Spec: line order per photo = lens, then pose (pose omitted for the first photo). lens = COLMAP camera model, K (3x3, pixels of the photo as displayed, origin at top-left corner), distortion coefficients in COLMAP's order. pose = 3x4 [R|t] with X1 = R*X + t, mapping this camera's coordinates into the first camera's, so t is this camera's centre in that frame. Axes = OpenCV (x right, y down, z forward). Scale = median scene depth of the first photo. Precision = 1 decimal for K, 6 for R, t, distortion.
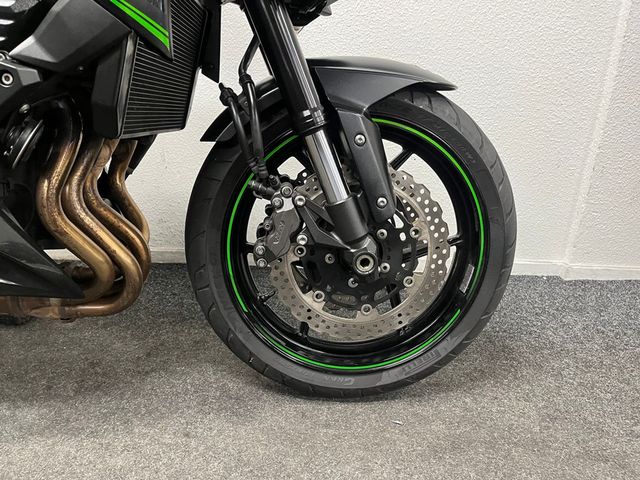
lens RADIAL K [[481.0, 0, 320.0], [0, 481.0, 240.0], [0, 0, 1]] dist [0.097259, -0.118868]
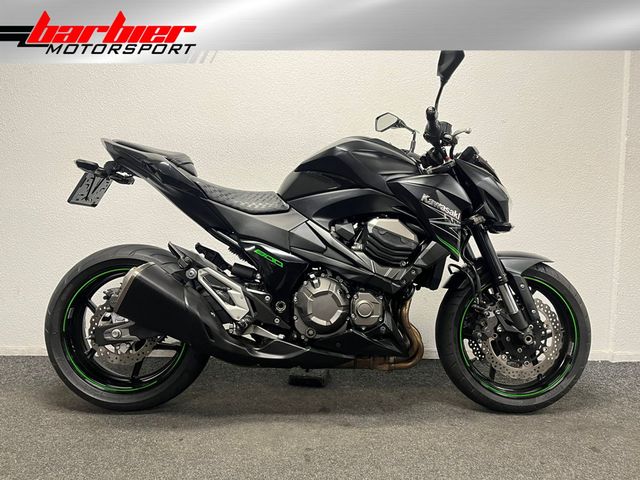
lens RADIAL K [[481.0, 0, 320.0], [0, 481.0, 240.0], [0, 0, 1]] dist [0.097259, -0.118868]
pose [[0.999199, -0.036187, -0.017063, -0.787395], [0.030470, 0.964691, -0.261616, 0.159352], [0.025928, 0.260886, 0.965021, -1.298086]]
